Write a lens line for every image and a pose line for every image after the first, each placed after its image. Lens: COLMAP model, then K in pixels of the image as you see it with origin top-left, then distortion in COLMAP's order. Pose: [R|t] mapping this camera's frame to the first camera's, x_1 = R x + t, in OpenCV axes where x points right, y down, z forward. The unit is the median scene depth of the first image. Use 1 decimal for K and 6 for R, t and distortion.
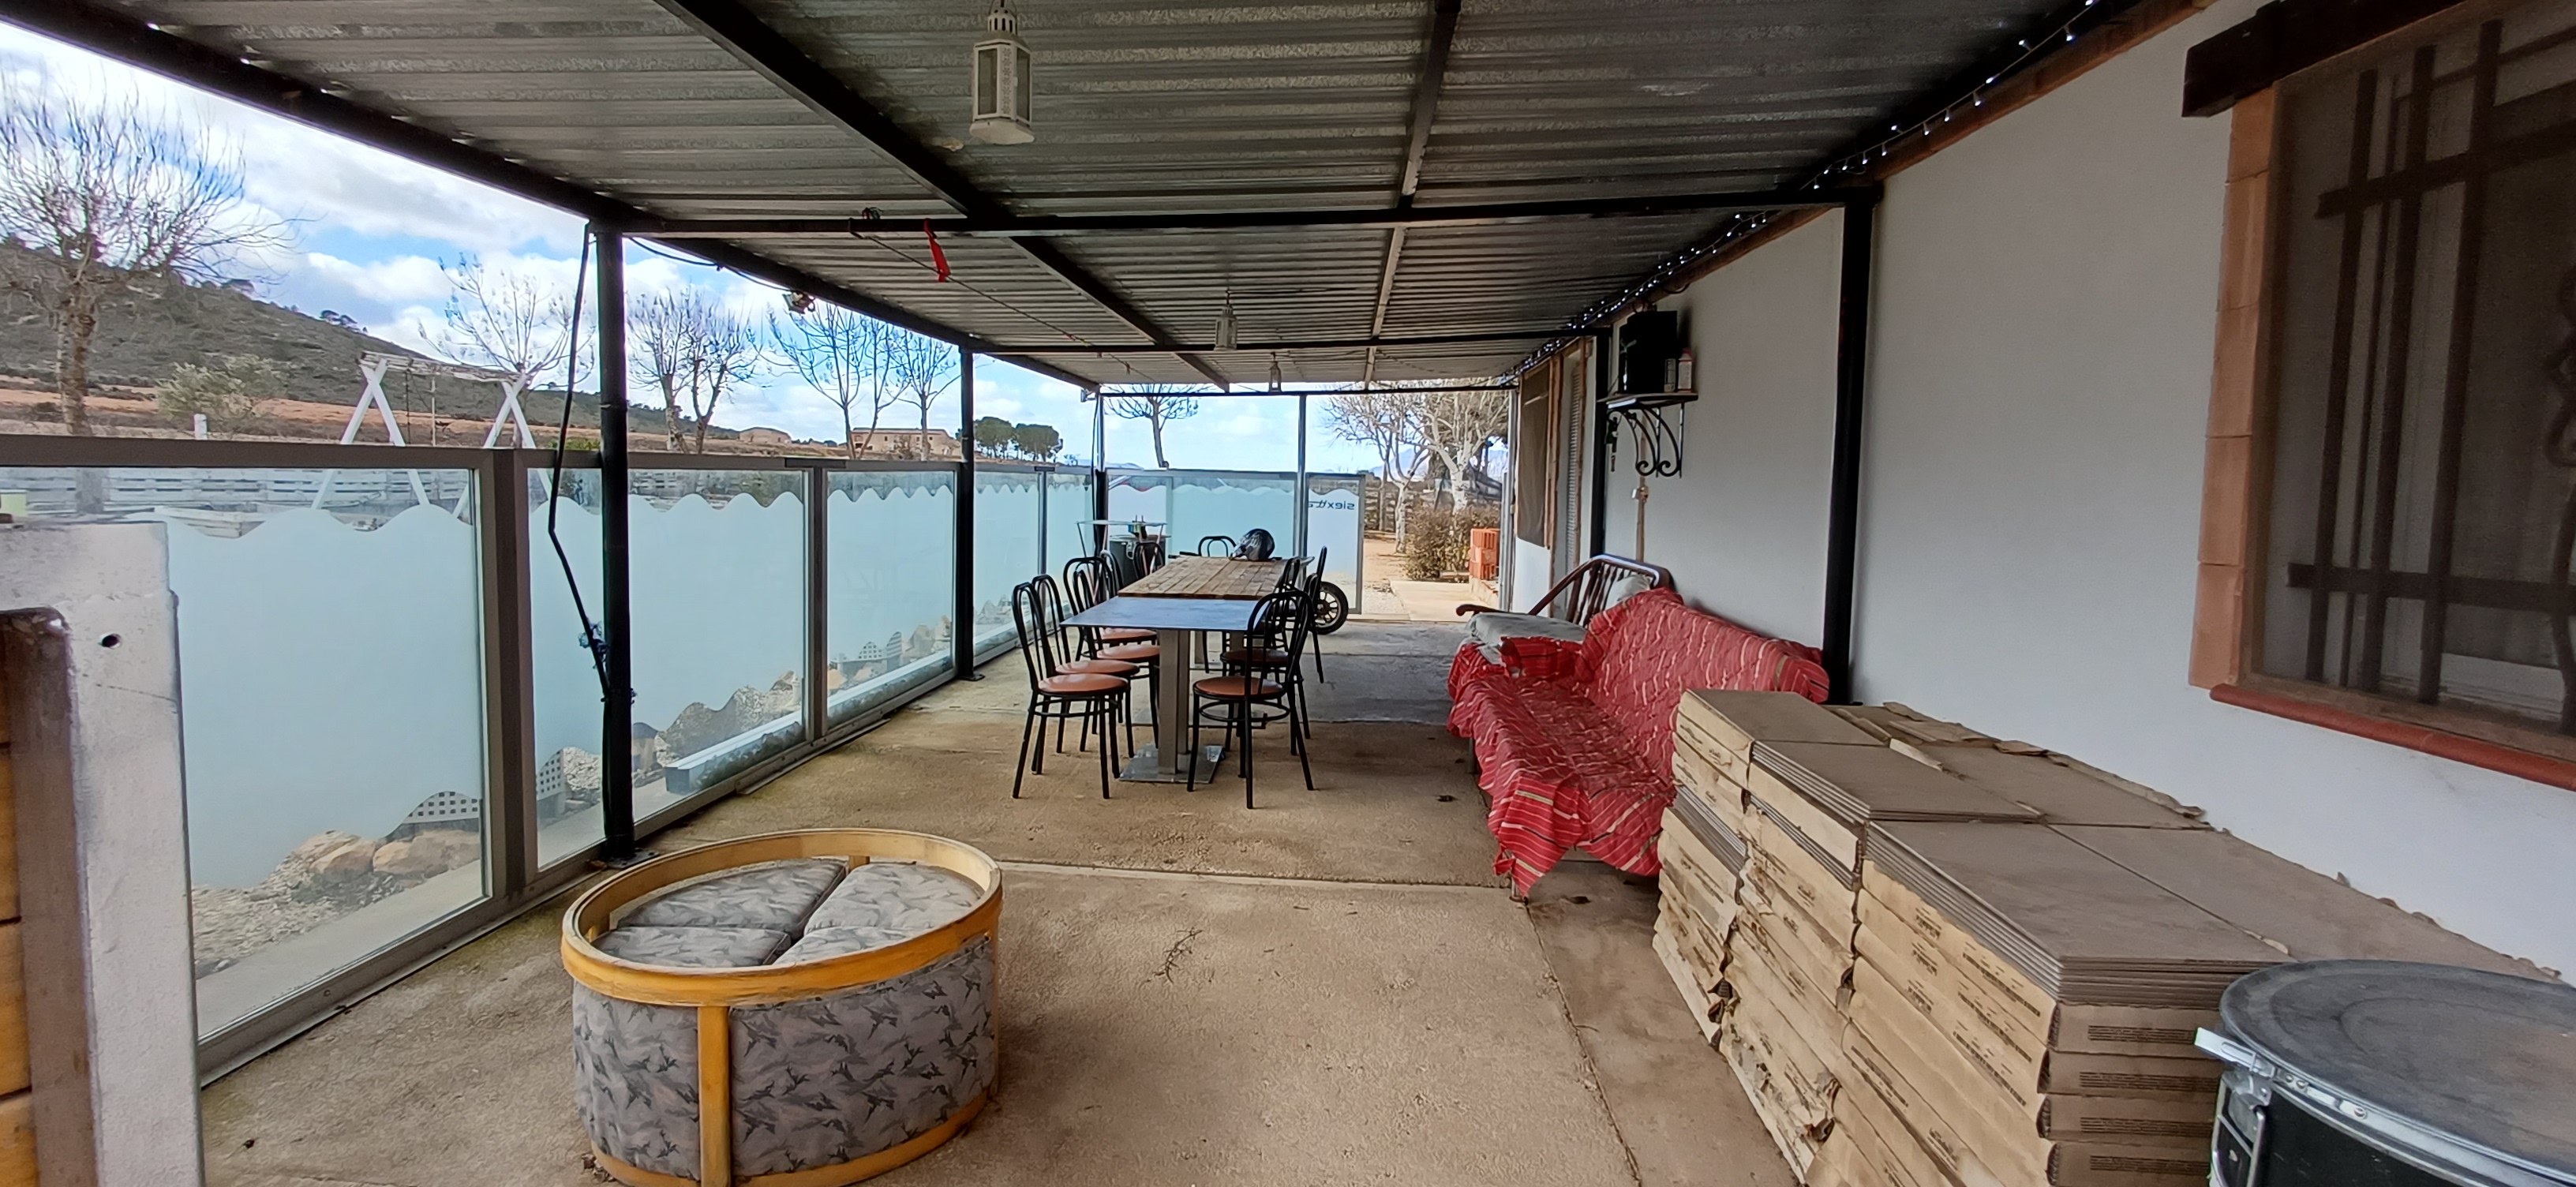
lens RADIAL K [[1181.0, 0, 1278.5], [0, 1181.0, 569.4], [0, 0, 1]] dist [-0.001258, -0.000303]
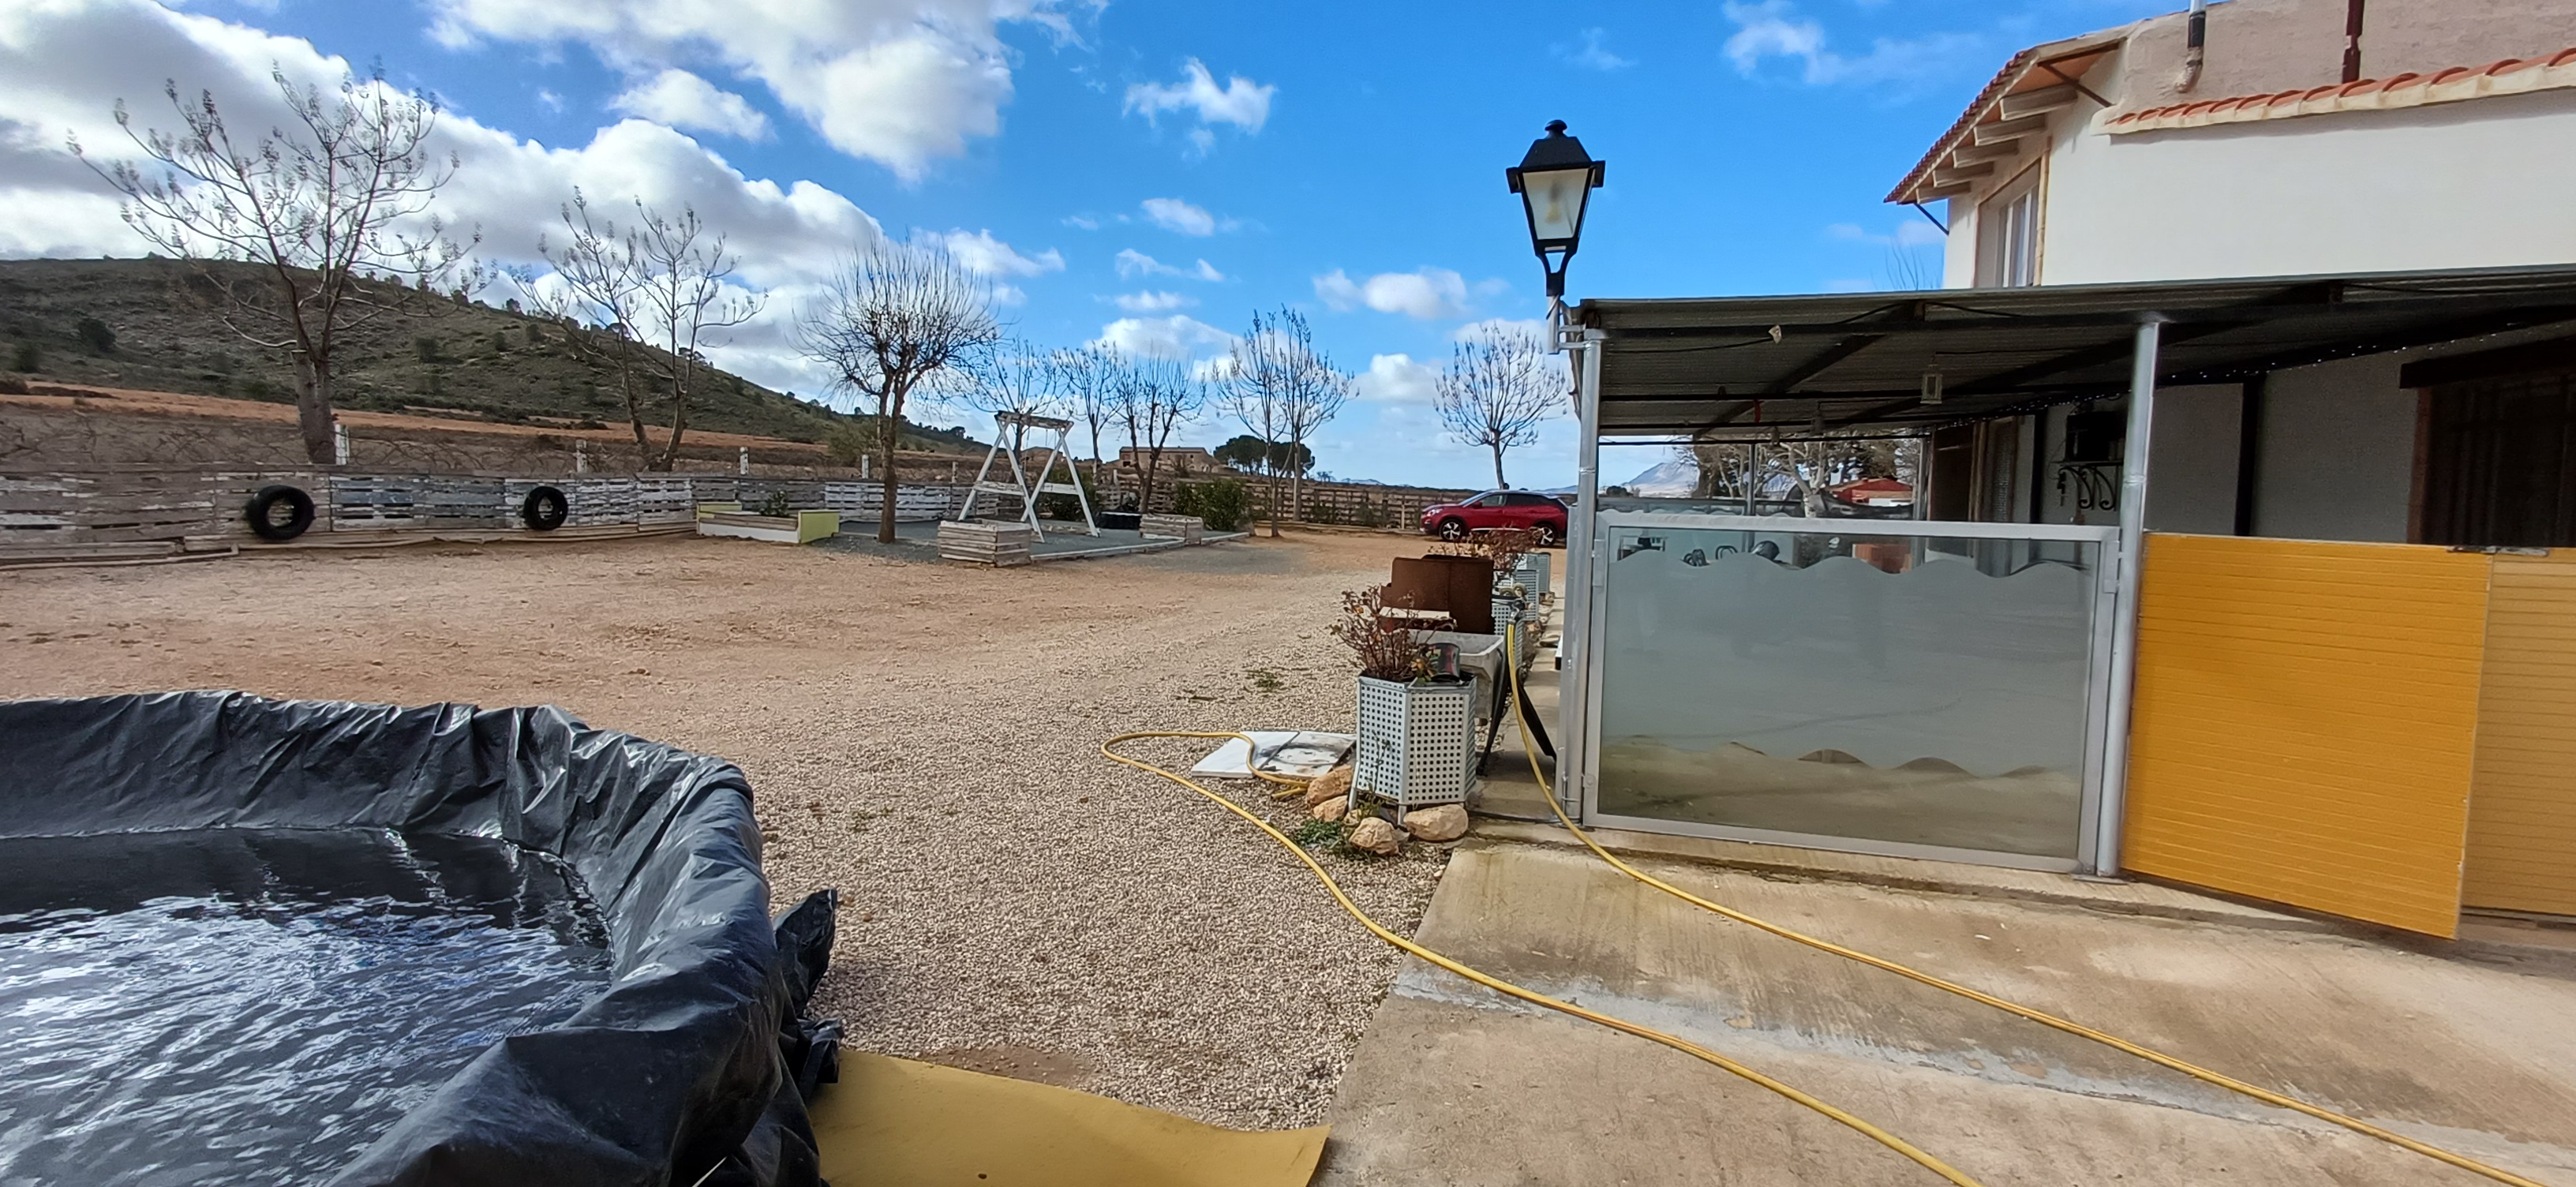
lens RADIAL K [[1181.0, 0, 1278.5], [0, 1181.0, 569.4], [0, 0, 1]] dist [-0.001258, -0.000303]
pose [[0.978900, 0.013706, -0.203881, -0.077548], [-0.016445, 0.999796, -0.011746, 0.006973], [0.203678, 0.014851, 0.978925, -0.140506]]
